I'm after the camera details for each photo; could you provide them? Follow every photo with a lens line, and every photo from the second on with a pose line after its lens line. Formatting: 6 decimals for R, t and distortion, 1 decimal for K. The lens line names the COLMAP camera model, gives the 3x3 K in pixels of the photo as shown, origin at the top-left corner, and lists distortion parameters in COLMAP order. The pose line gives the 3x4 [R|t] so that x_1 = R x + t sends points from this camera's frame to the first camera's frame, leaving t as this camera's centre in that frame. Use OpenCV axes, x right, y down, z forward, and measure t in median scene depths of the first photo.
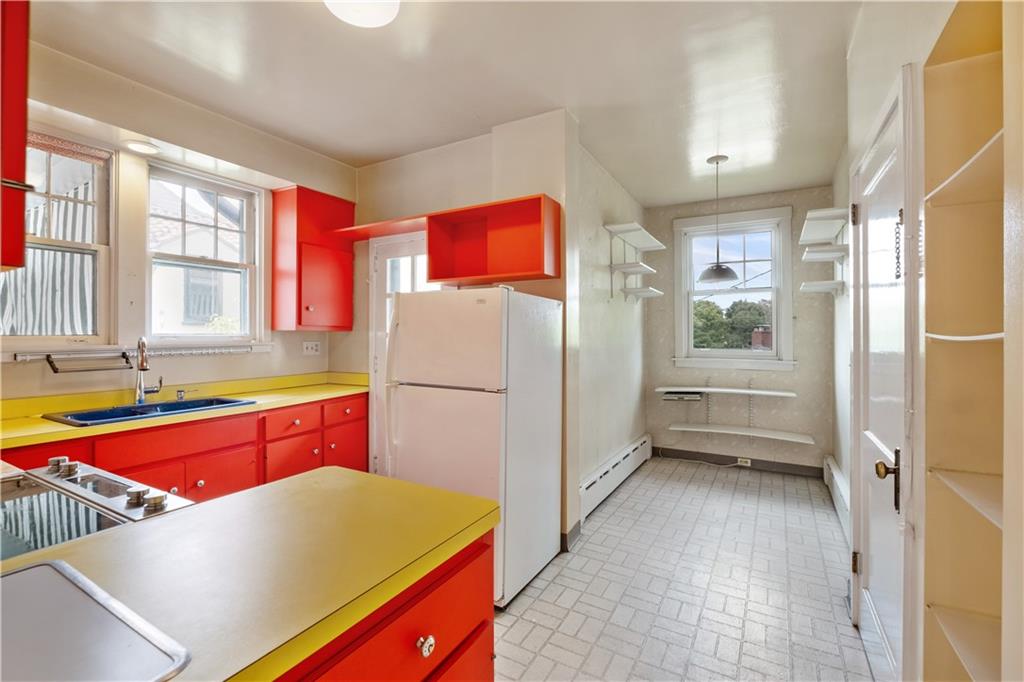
lens RADIAL K [[450.9, 0, 512.0], [0, 450.9, 341.0], [0, 0, 1]] dist [0.000036, -0.000099]
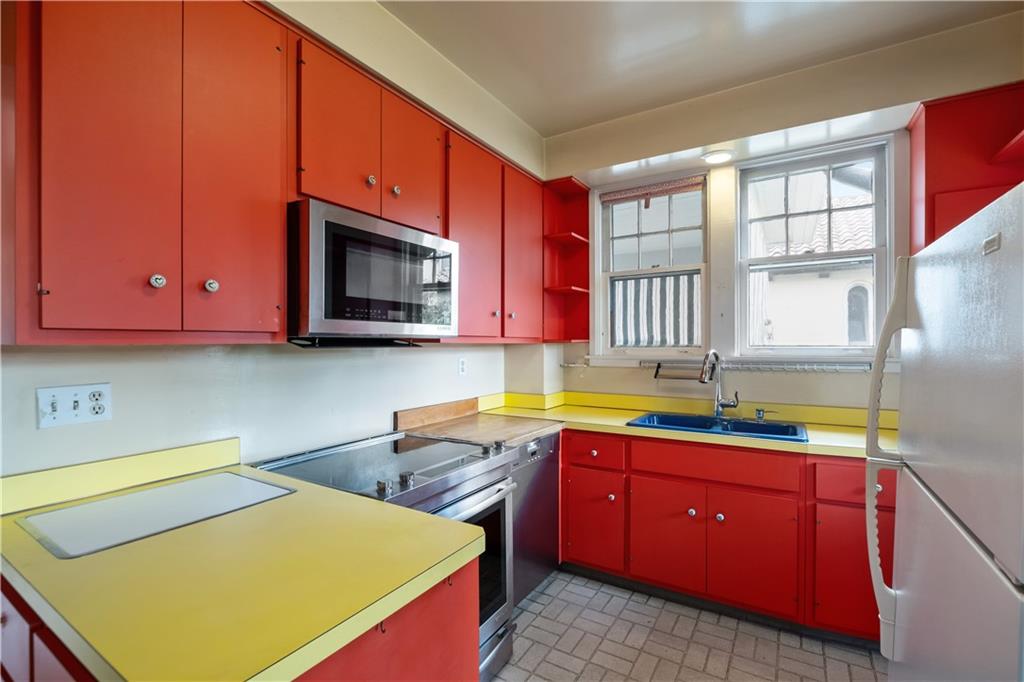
lens RADIAL K [[450.9, 0, 512.0], [0, 450.9, 341.0], [0, 0, 1]] dist [0.000036, -0.000099]
pose [[-0.031903, -0.006667, -0.999469, 0.176572], [-0.014843, 0.999871, -0.006196, -0.012496], [0.999381, 0.014637, -0.031997, 0.558603]]
